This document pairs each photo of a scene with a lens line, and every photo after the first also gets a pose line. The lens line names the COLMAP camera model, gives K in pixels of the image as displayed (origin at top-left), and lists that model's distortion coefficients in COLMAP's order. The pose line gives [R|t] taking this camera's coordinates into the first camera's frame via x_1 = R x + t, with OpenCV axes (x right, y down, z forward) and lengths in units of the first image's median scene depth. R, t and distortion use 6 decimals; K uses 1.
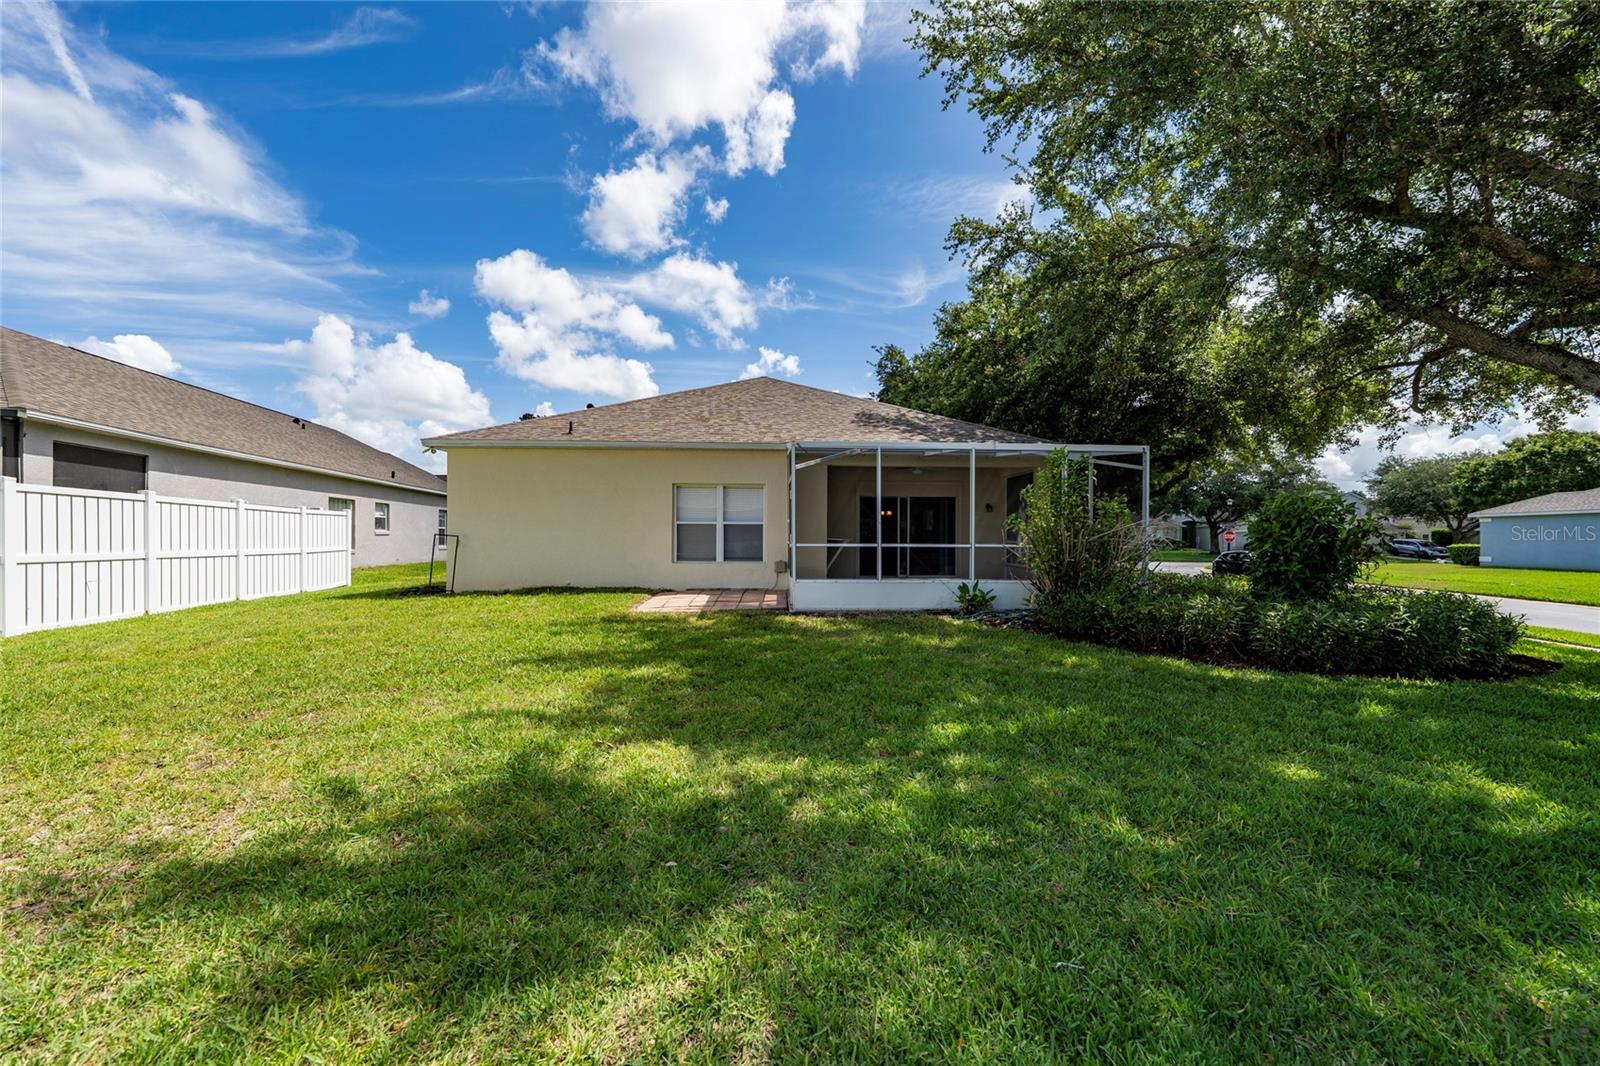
lens RADIAL K [[545.8, 0, 796.1], [0, 545.8, 538.4], [0, 0, 1]] dist [-0.001044, -0.000023]
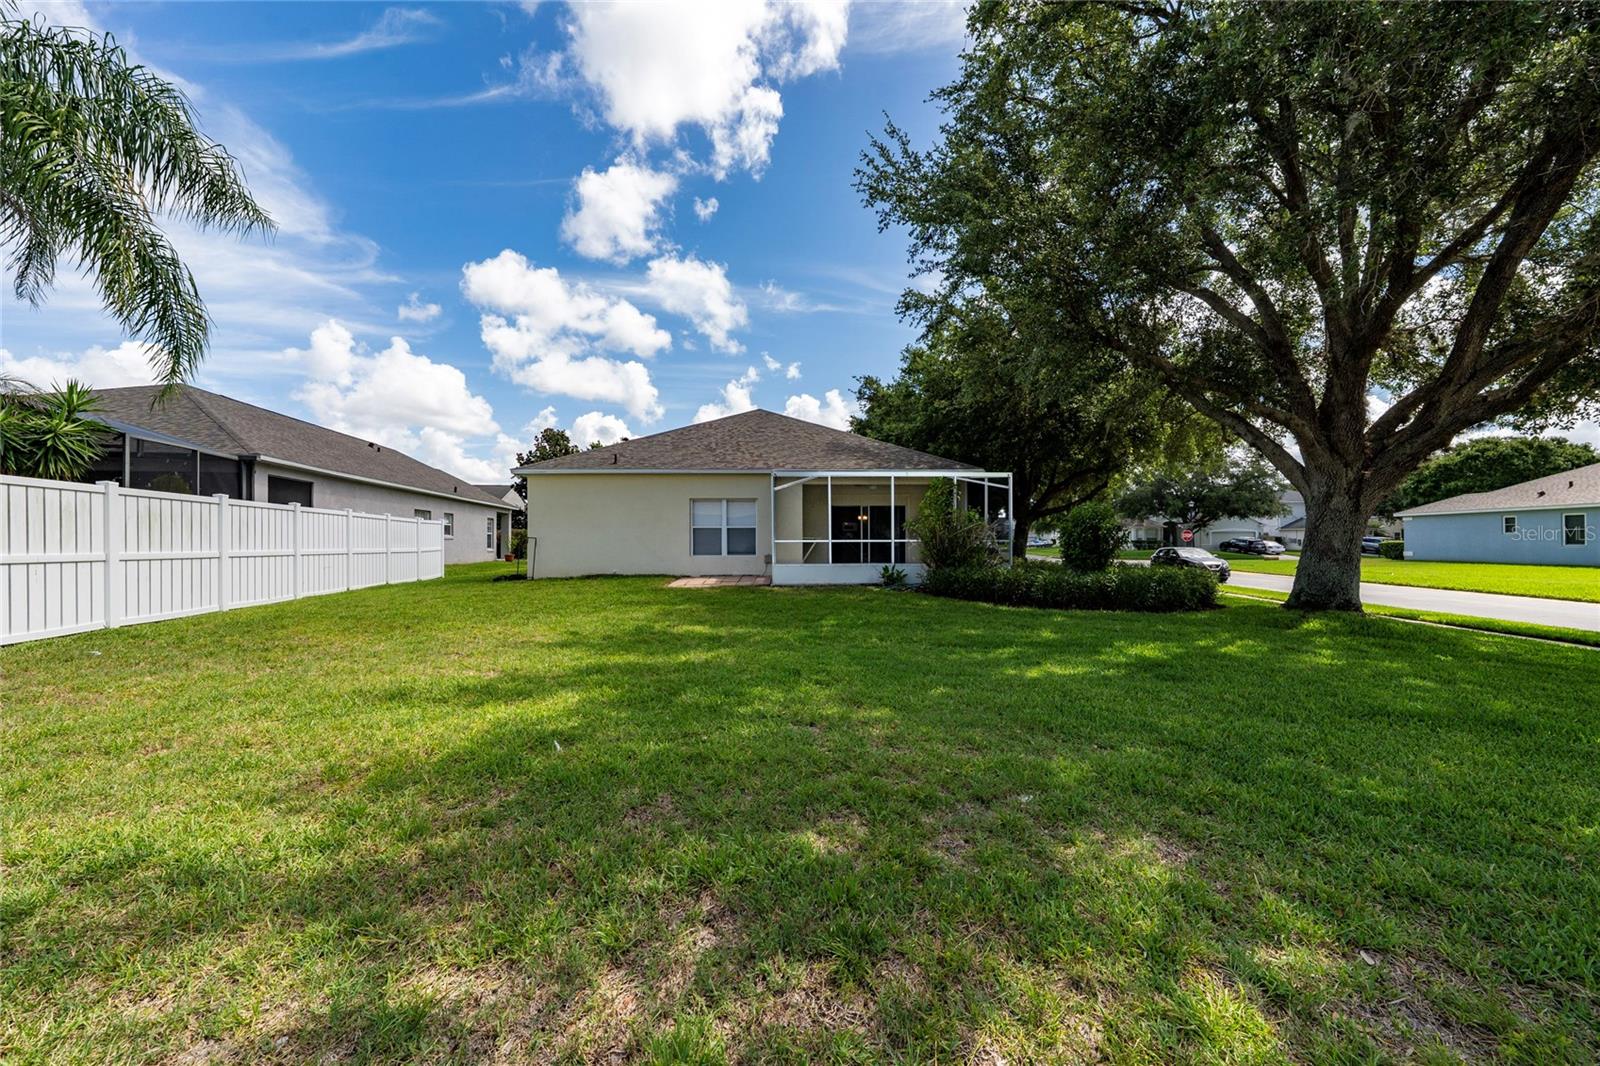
lens RADIAL K [[545.8, 0, 796.1], [0, 545.8, 538.4], [0, 0, 1]] dist [-0.001044, -0.000023]
pose [[0.999895, -0.007020, 0.012691, 0.015302], [0.007076, 0.999966, -0.004330, 0.004453], [-0.012660, 0.004419, 0.999910, -0.253998]]
